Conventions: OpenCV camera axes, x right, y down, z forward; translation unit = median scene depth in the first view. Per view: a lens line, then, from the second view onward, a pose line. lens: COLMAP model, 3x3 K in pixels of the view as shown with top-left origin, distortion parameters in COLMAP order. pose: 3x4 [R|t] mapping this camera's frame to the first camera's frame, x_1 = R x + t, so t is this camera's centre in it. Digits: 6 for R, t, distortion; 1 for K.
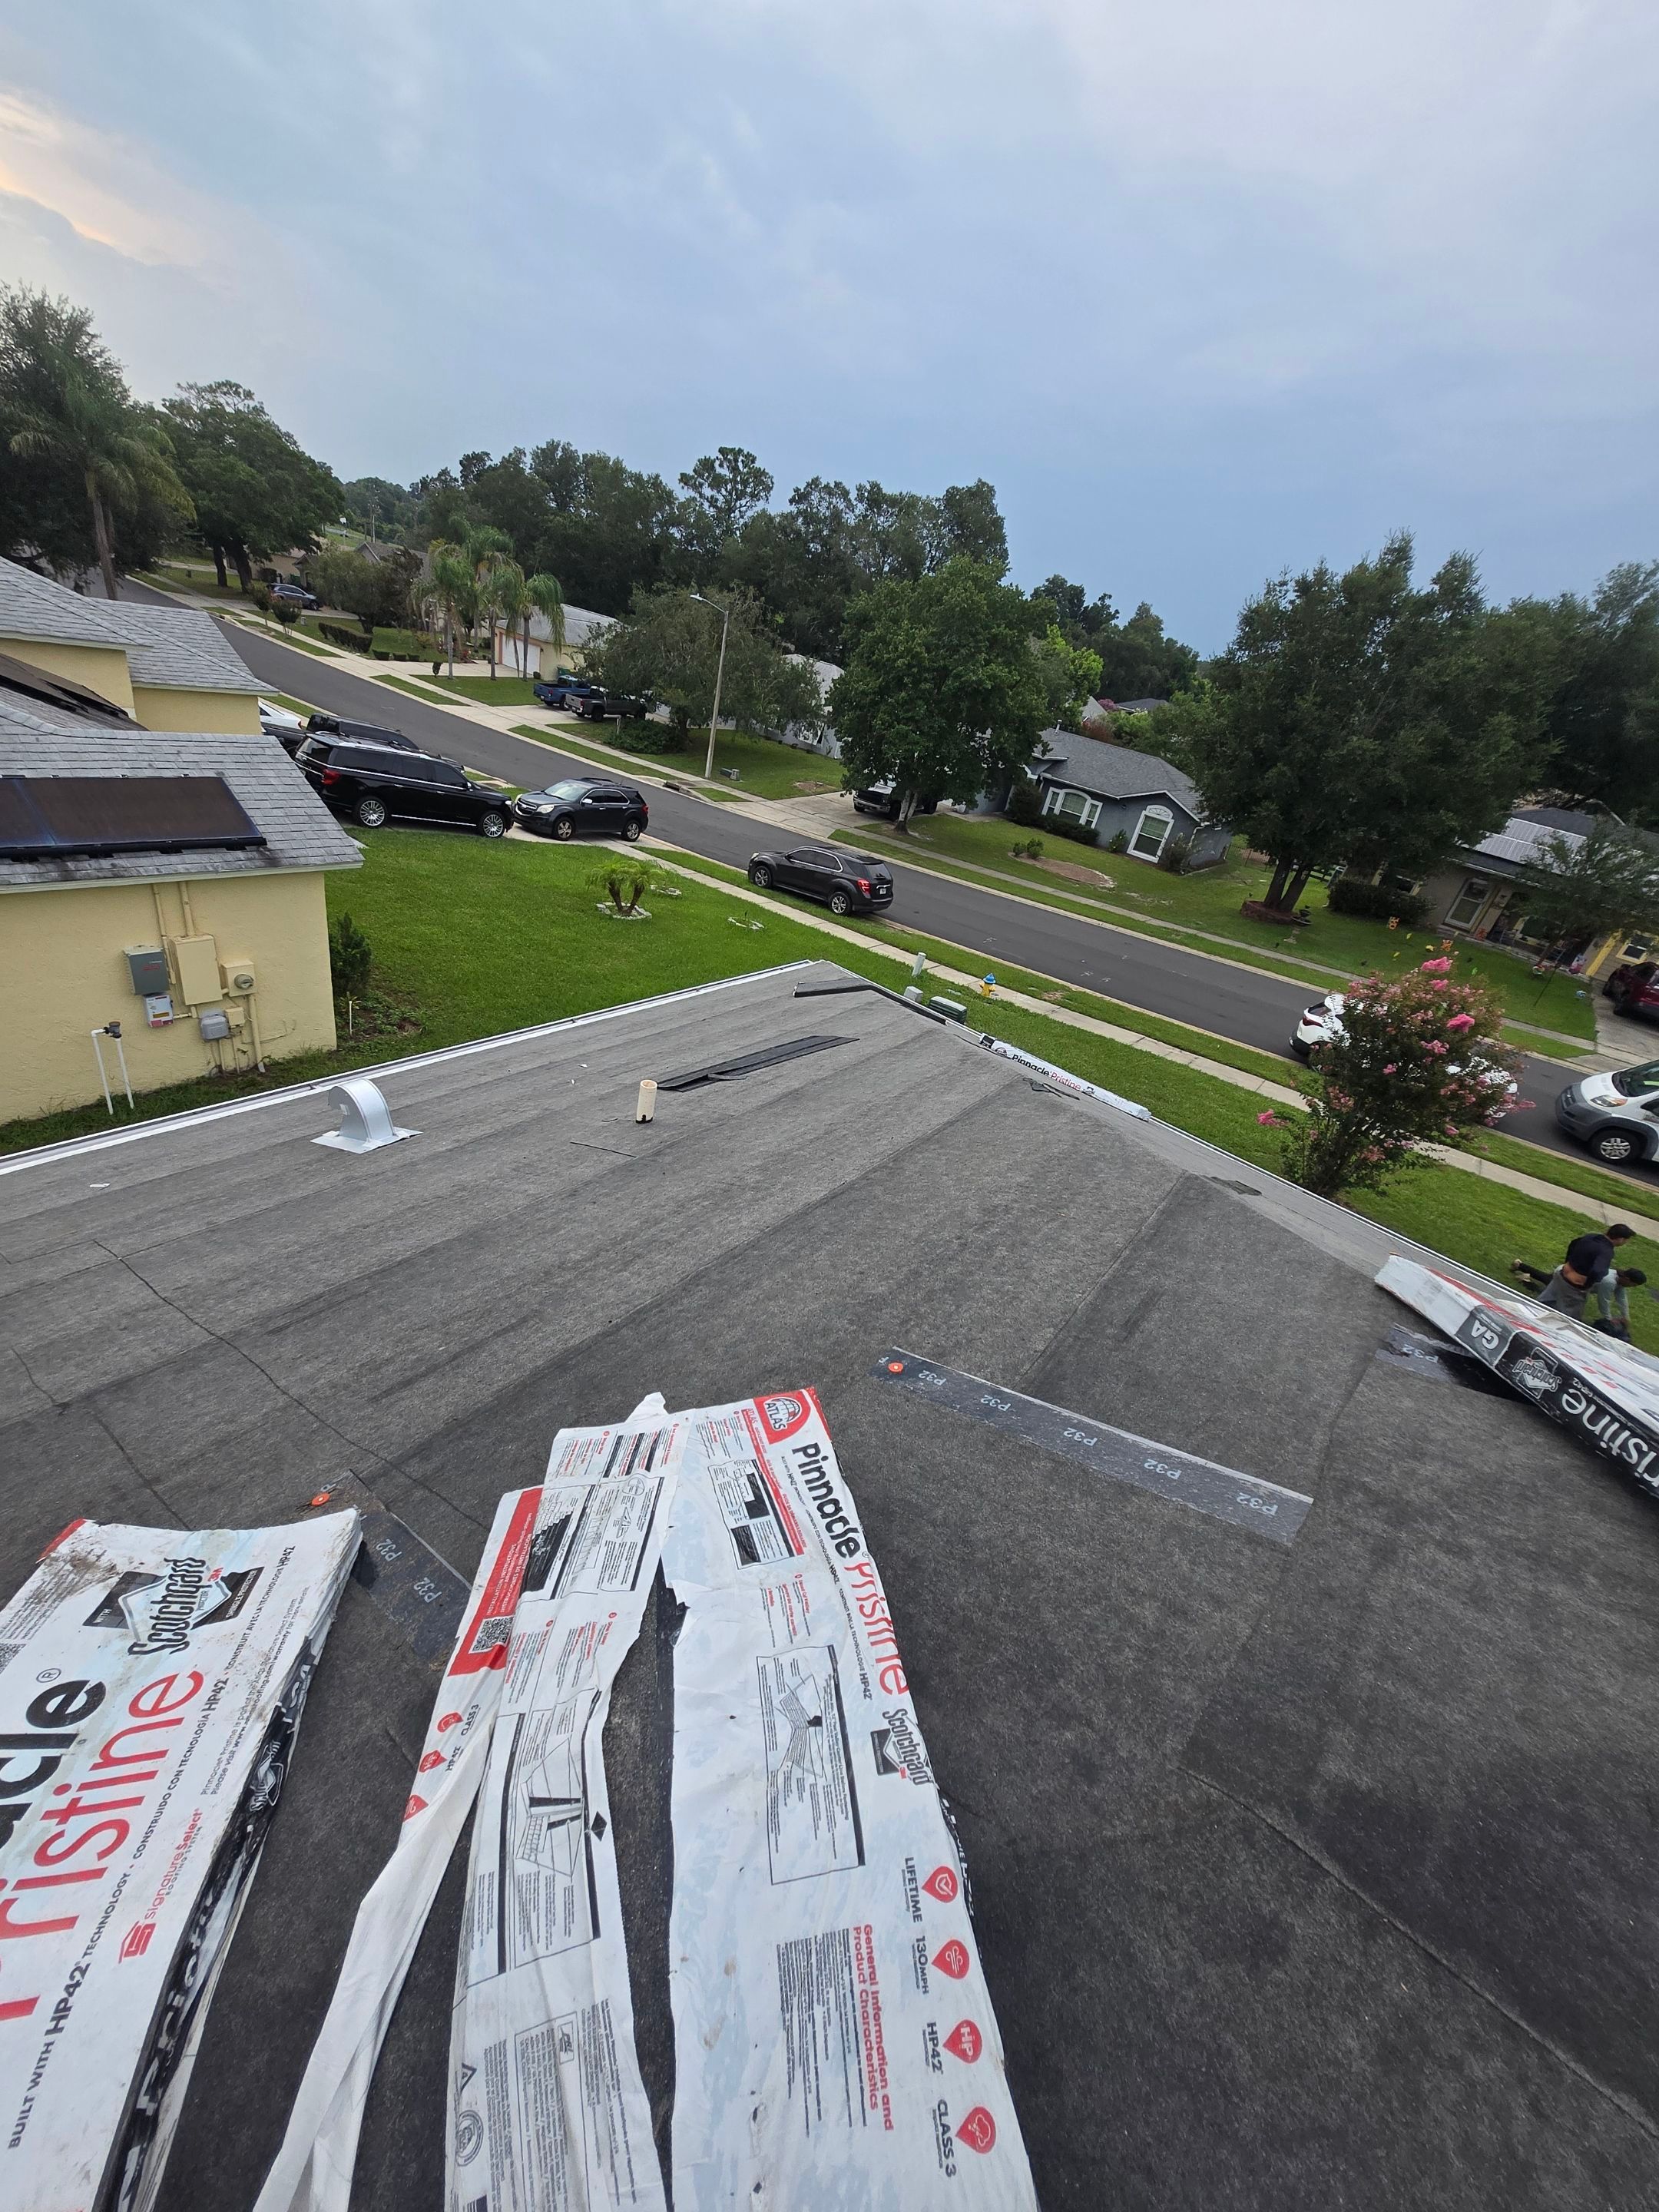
lens RADIAL K [[865.0, 0, 813.6], [0, 865.0, 1108.2], [0, 0, 1]] dist [-0.000278, -0.000485]
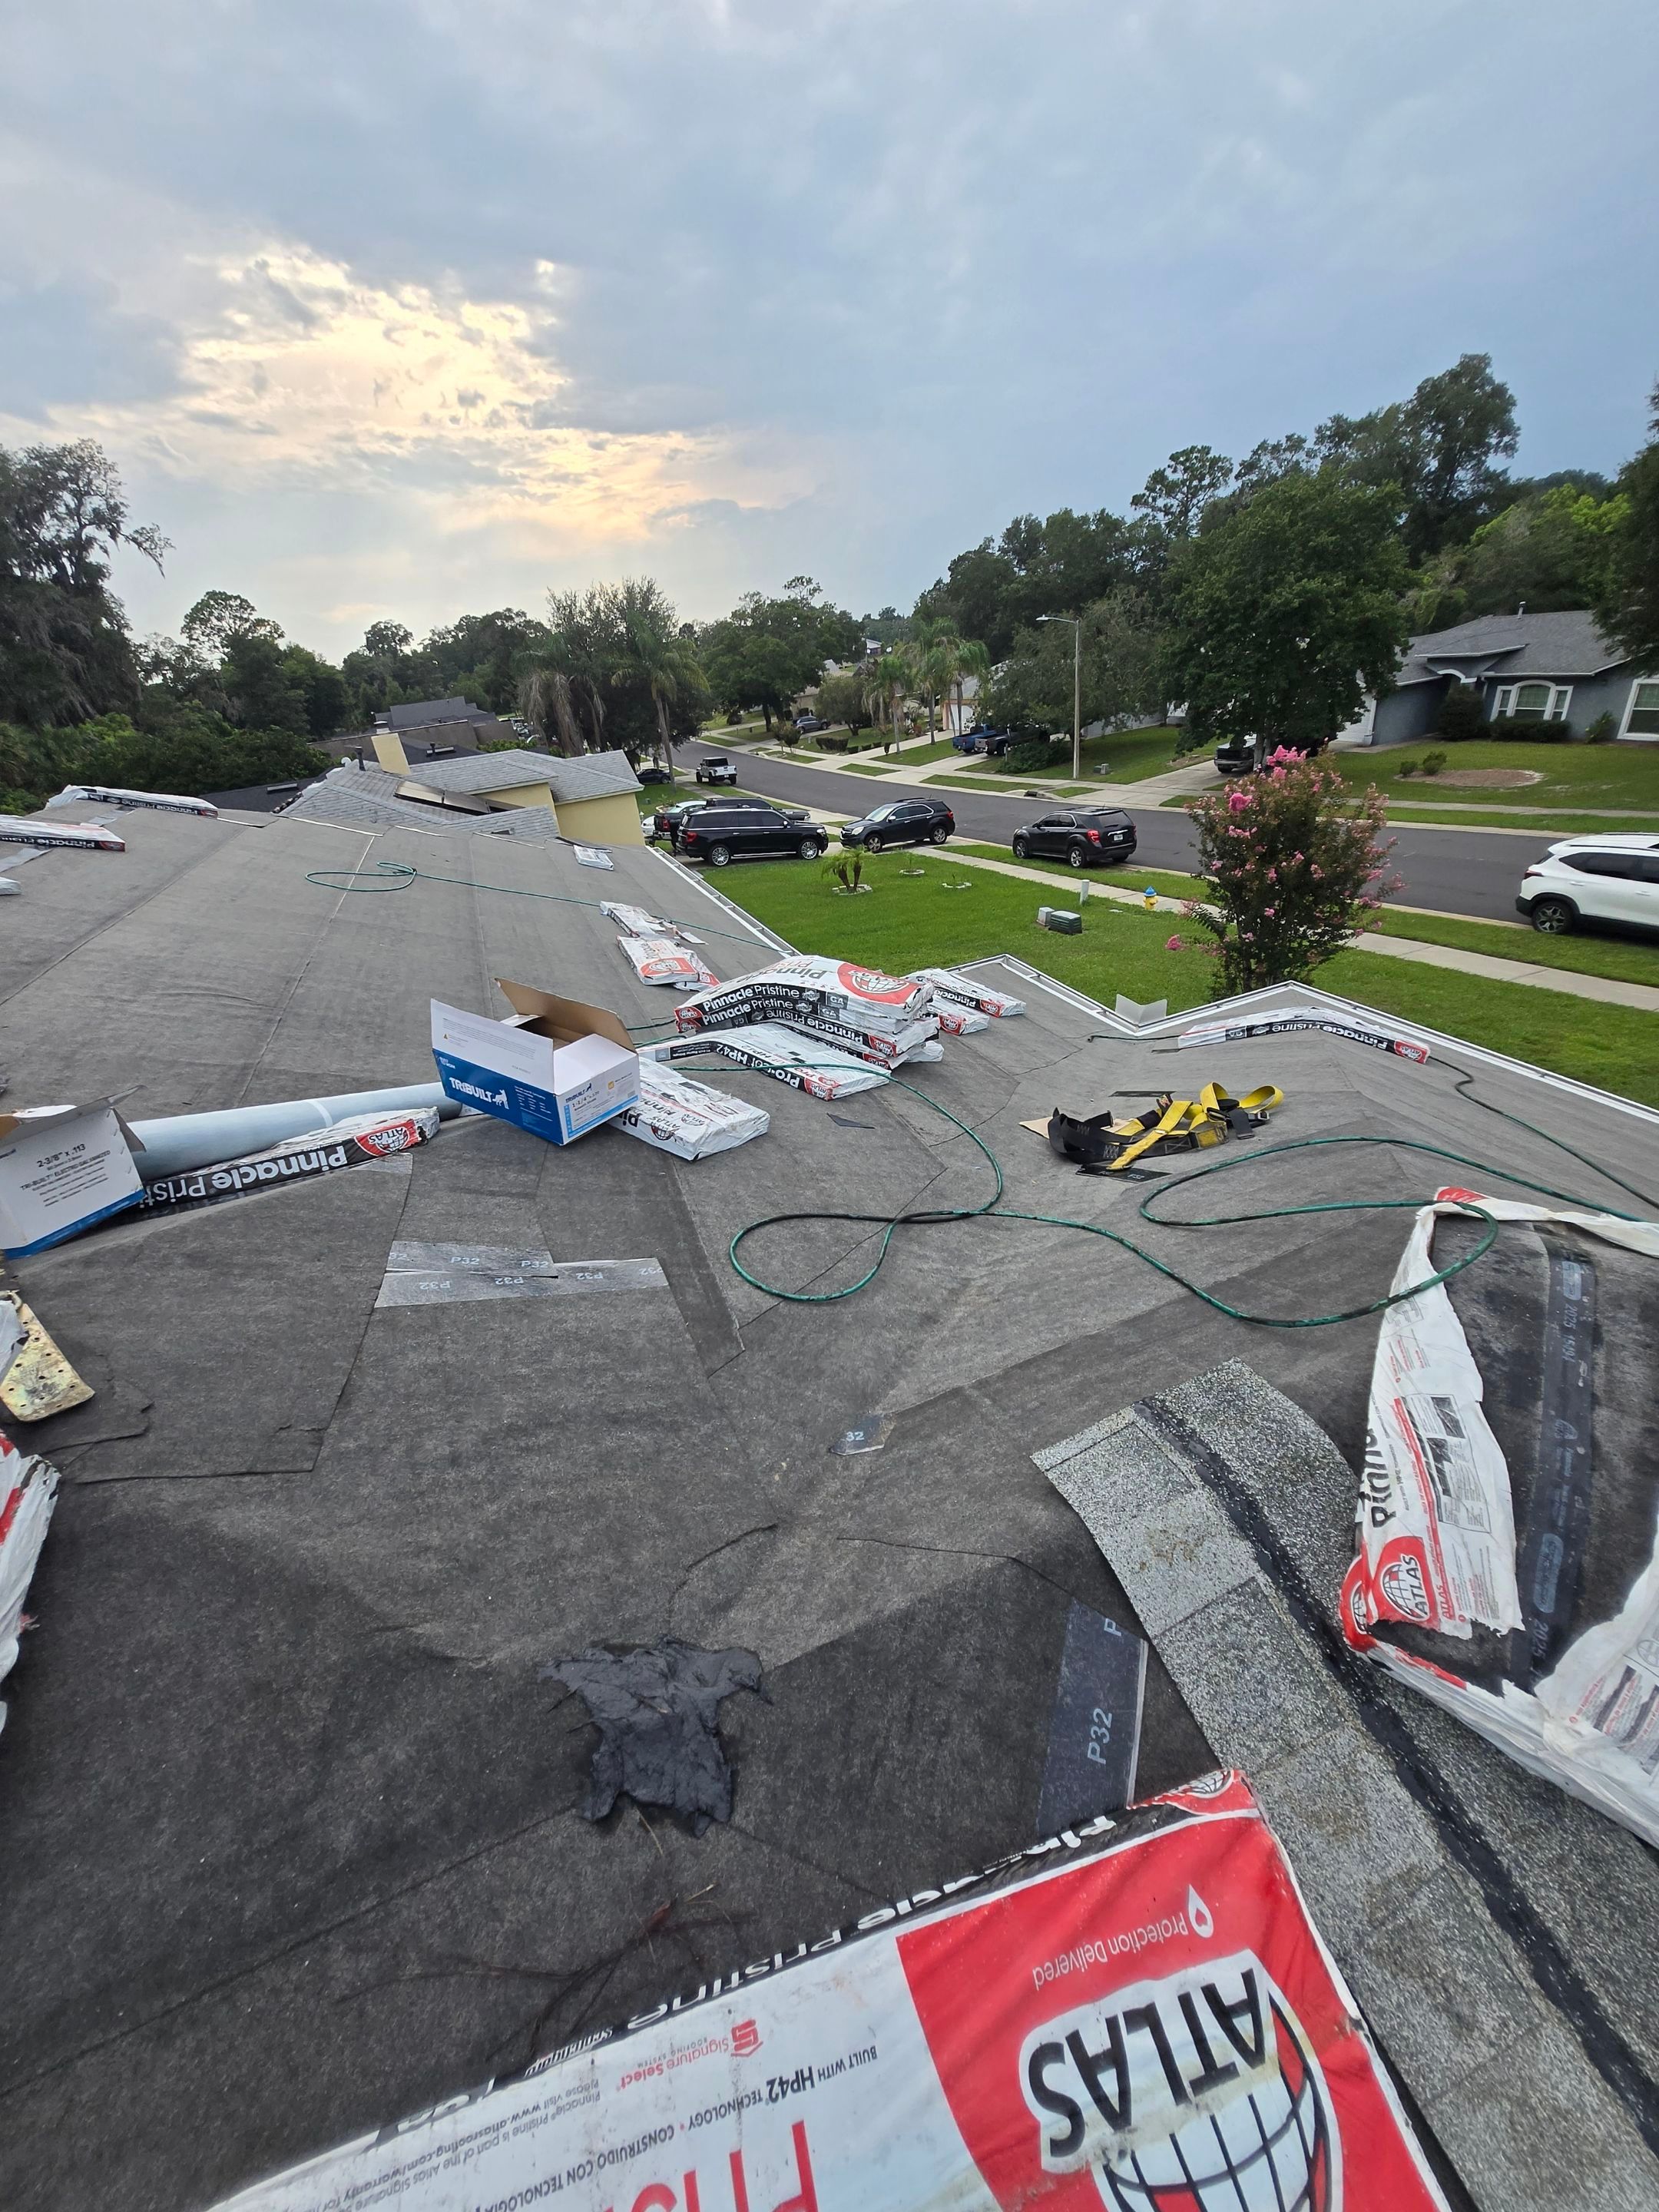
lens RADIAL K [[865.0, 0, 822.9], [0, 865.0, 1112.9], [0, 0, 1]] dist [-0.000278, -0.000485]
pose [[0.817235, -0.028784, -0.575586, 0.259809], [0.001729, 0.998870, -0.047498, 0.090028], [0.576302, 0.037822, 0.816361, -0.035383]]
